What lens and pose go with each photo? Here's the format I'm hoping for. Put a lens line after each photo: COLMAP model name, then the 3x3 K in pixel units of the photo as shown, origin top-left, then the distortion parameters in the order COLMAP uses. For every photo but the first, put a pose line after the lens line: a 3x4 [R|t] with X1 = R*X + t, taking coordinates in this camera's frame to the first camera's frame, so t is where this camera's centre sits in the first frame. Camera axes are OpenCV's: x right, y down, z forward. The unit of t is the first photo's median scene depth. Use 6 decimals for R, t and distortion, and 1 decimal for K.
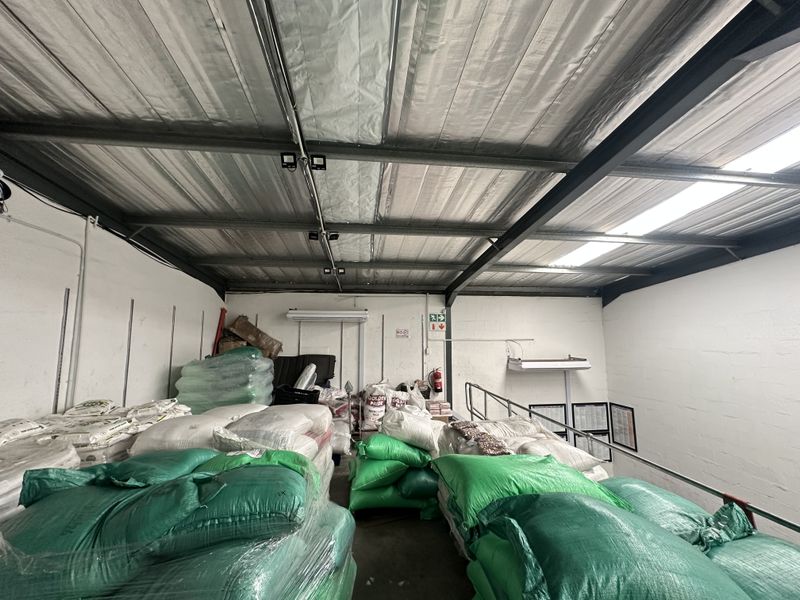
lens RADIAL K [[319.2, 0, 399.8], [0, 319.2, 302.4], [0, 0, 1]] dist [-0.003302, -0.000096]
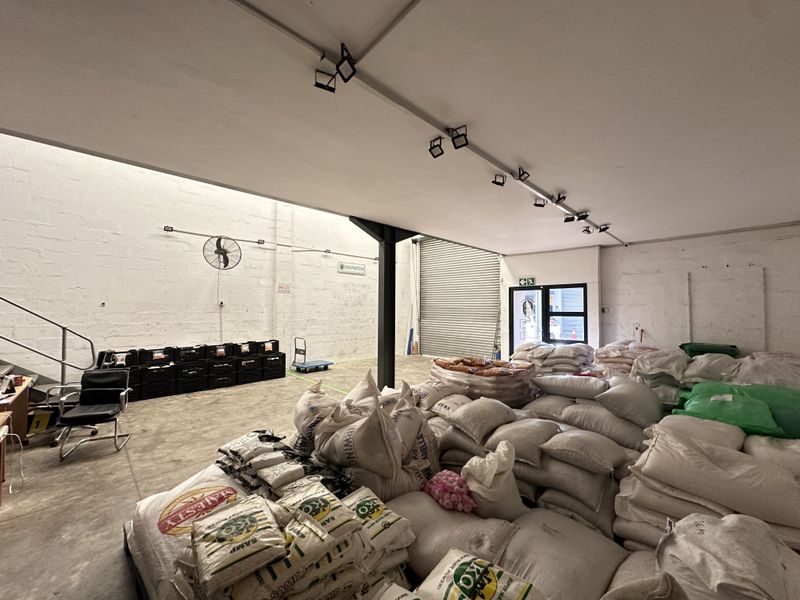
lens RADIAL K [[319.2, 0, 399.7], [0, 319.2, 299.8], [0, 0, 1]] dist [-0.003302, -0.000096]
pose [[-0.611068, 0.019507, 0.791337, -0.331210], [-0.083681, 0.992503, -0.089084, 0.530729], [-0.787142, -0.120656, -0.604855, 0.512081]]
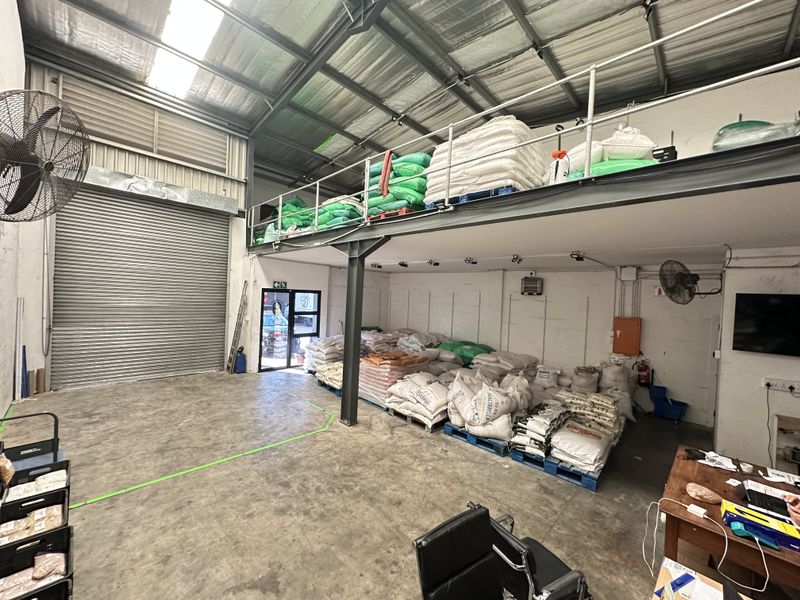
lens RADIAL K [[319.2, 0, 402.0], [0, 319.2, 300.2], [0, 0, 1]] dist [-0.003302, -0.000096]
pose [[-0.773352, -0.028729, -0.633326, 0.621502], [0.017980, 0.997577, -0.067207, 0.483895], [0.633722, -0.063362, -0.770961, 0.717616]]
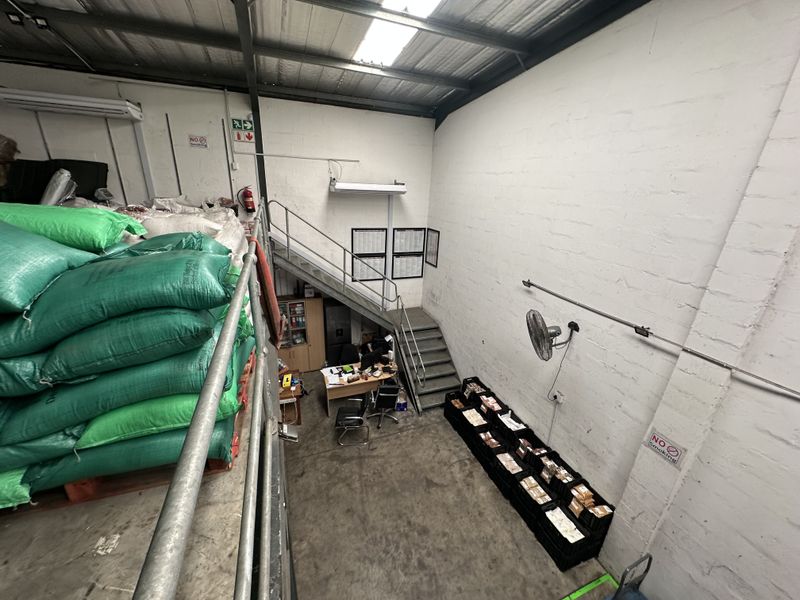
lens RADIAL K [[319.2, 0, 399.0], [0, 319.2, 301.2], [0, 0, 1]] dist [-0.003302, -0.000096]
pose [[0.968648, -0.042225, 0.244823, 0.293006], [-0.071874, 0.895682, 0.438848, 0.066900], [-0.237814, -0.442686, 0.864566, -0.041810]]
